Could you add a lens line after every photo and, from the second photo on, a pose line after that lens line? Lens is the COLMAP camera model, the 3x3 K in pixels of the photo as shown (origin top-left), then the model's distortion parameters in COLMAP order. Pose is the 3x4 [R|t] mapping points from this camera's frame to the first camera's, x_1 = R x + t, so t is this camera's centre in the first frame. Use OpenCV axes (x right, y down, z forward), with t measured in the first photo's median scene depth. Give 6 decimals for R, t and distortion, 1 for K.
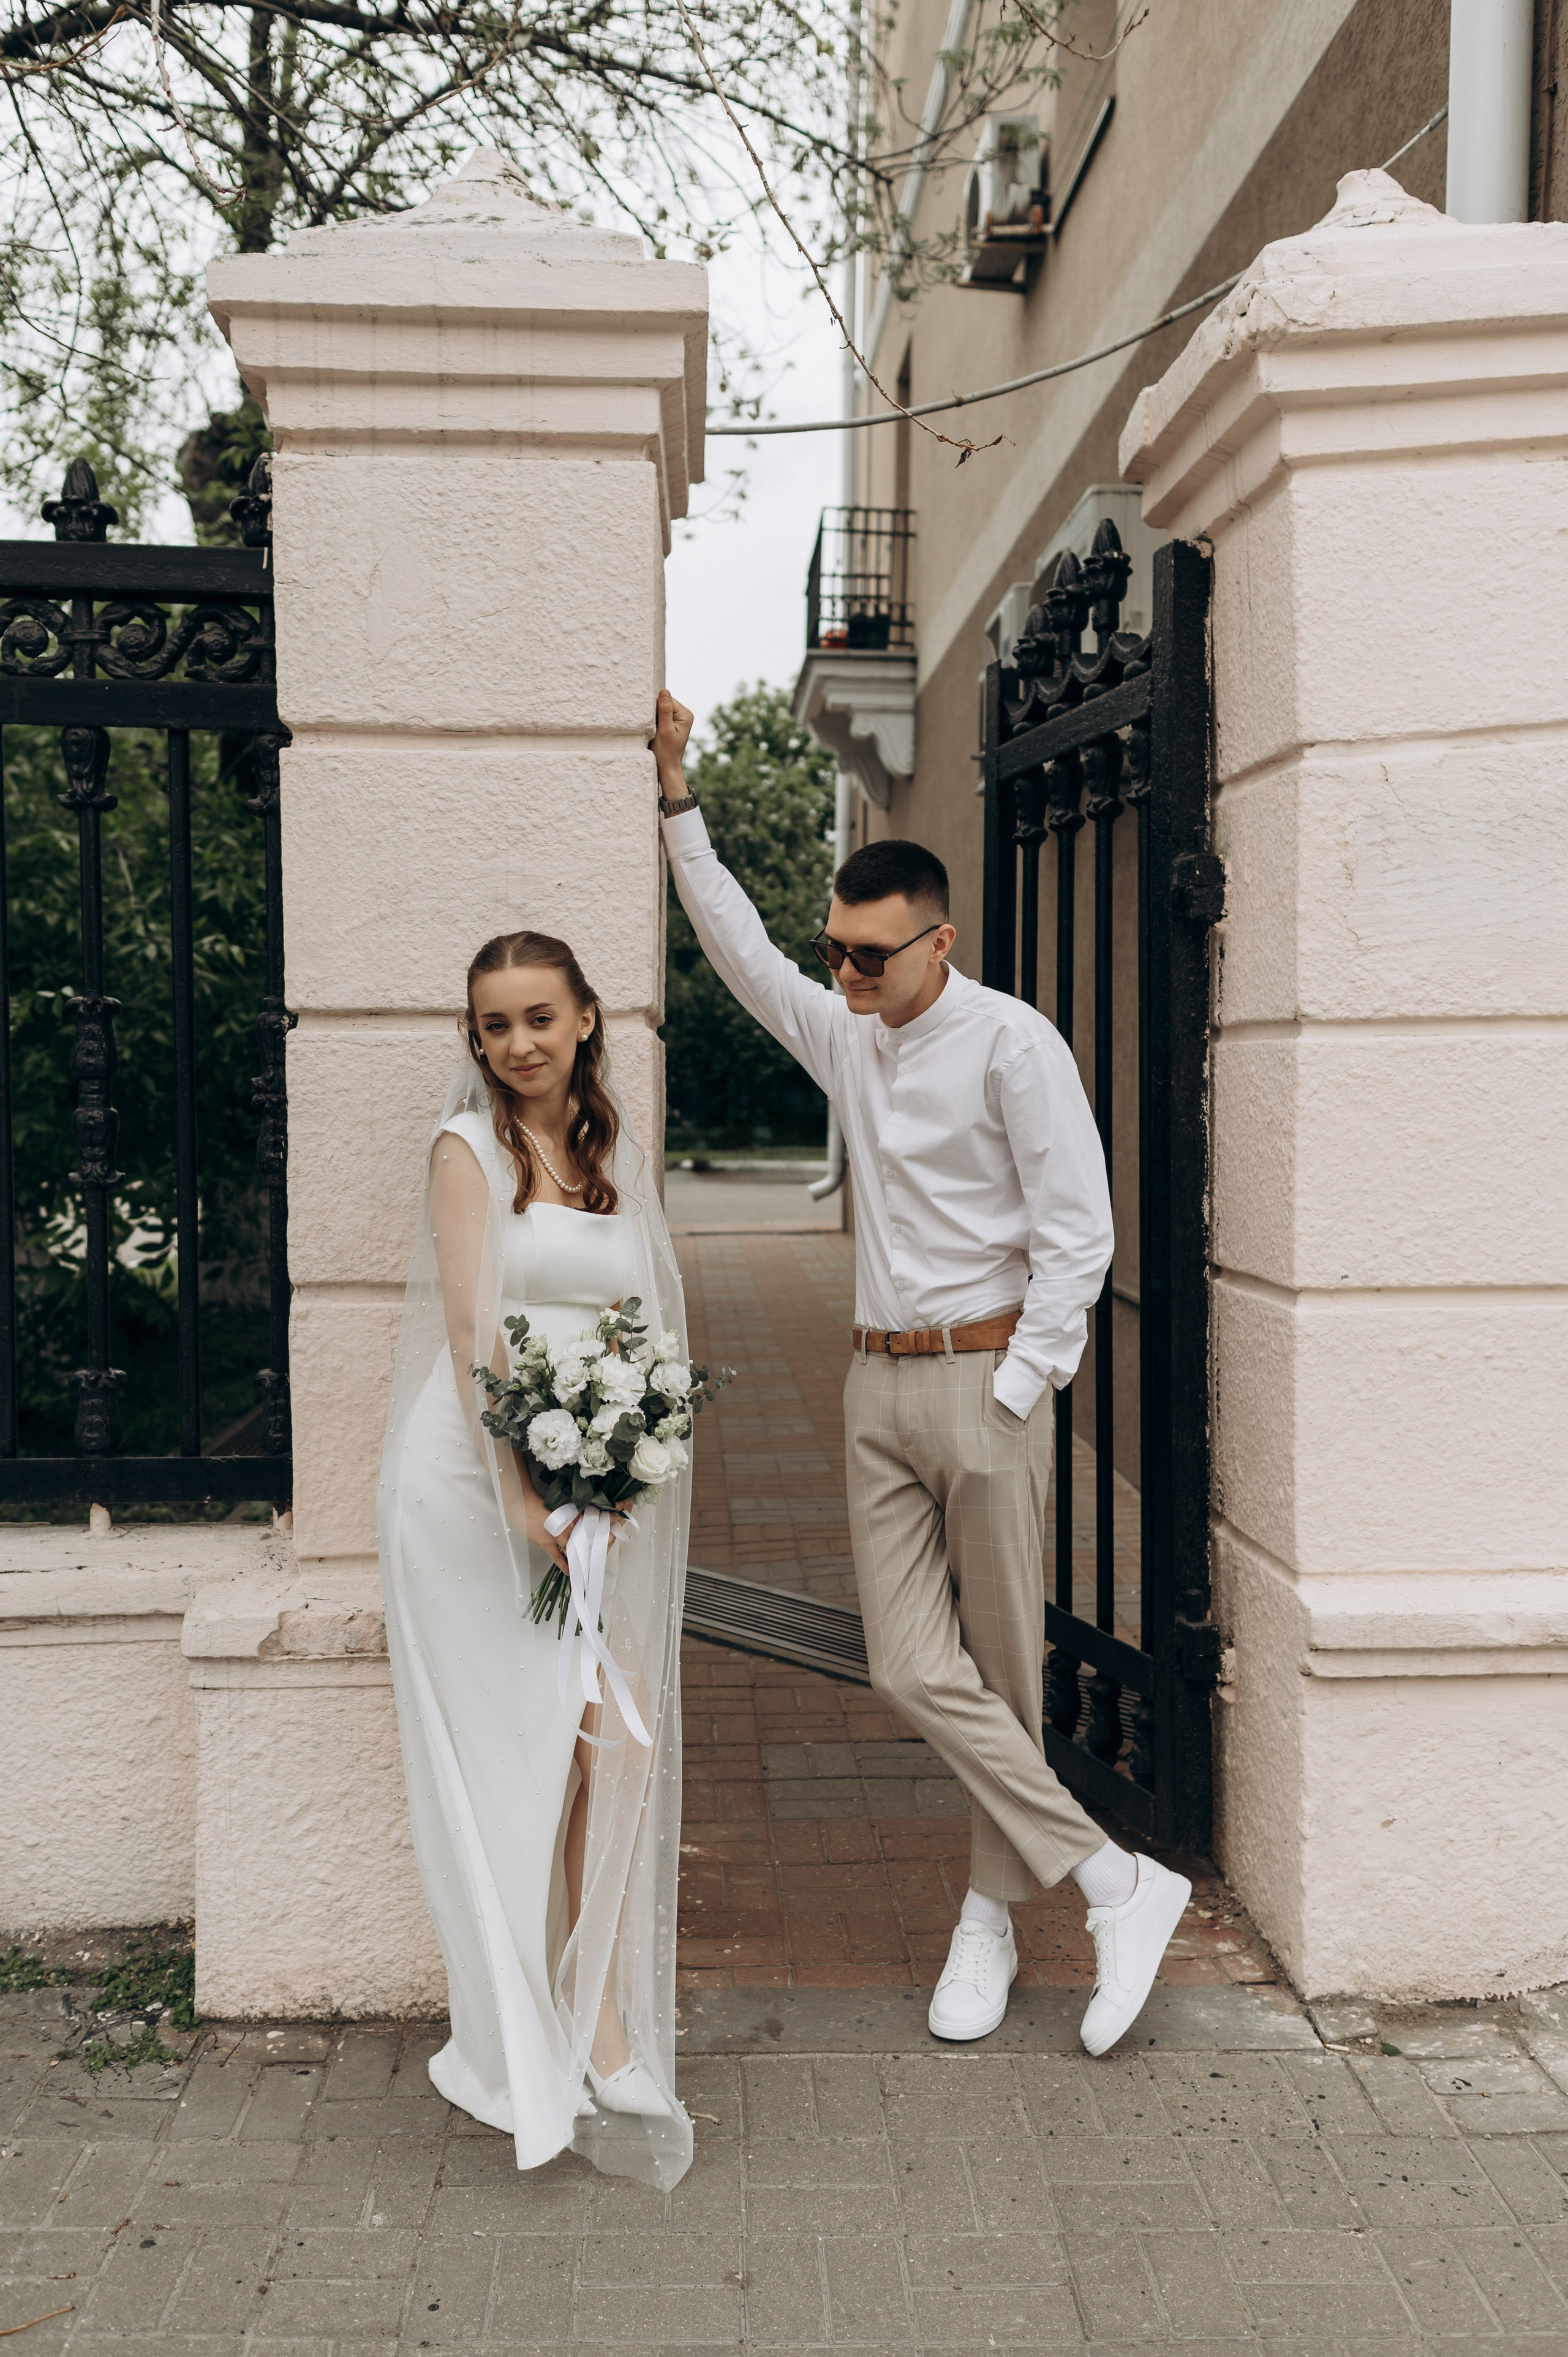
lens RADIAL K [[1884.5, 0, 764.6], [0, 1884.5, 1173.1], [0, 0, 1]] dist [0.078790, -0.121011]
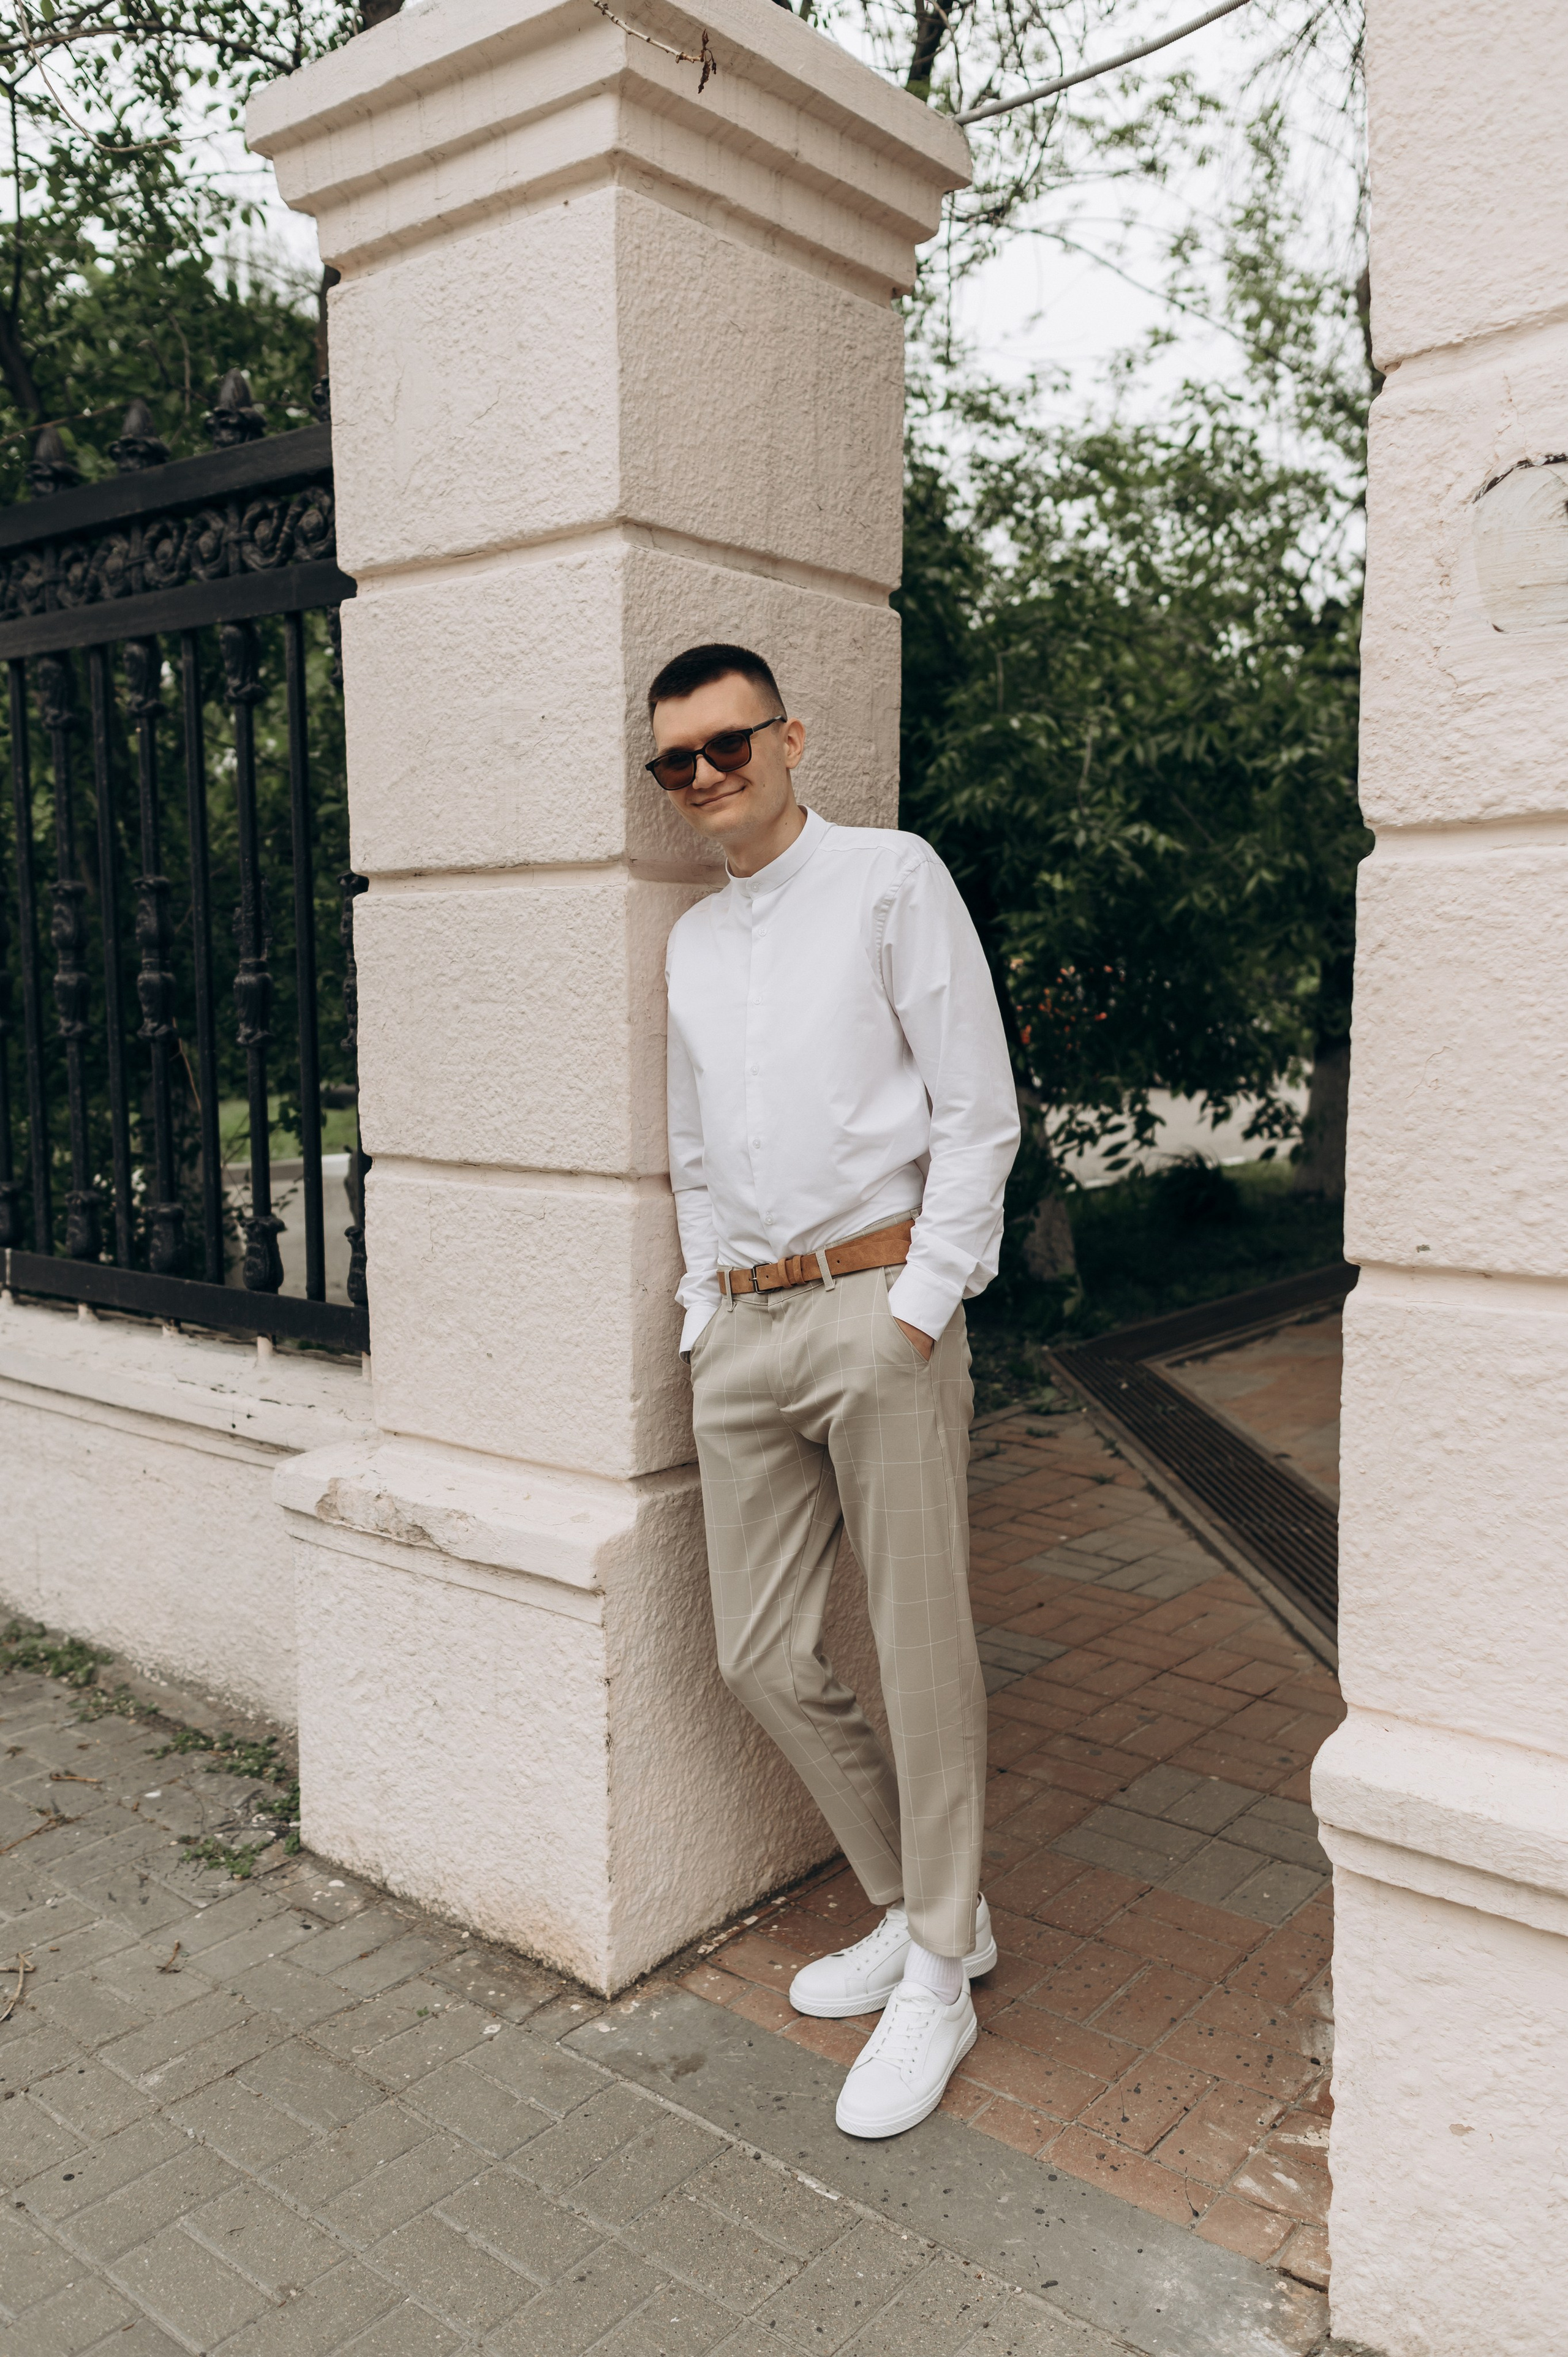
lens RADIAL K [[1884.5, 0, 780.3], [0, 1884.5, 1179.4], [0, 0, 1]] dist [0.078790, -0.121011]
pose [[0.740362, 0.070172, -0.668536, 0.573223], [-0.026831, 0.996829, 0.074918, -0.008029], [0.671673, -0.037529, 0.739897, 0.416166]]
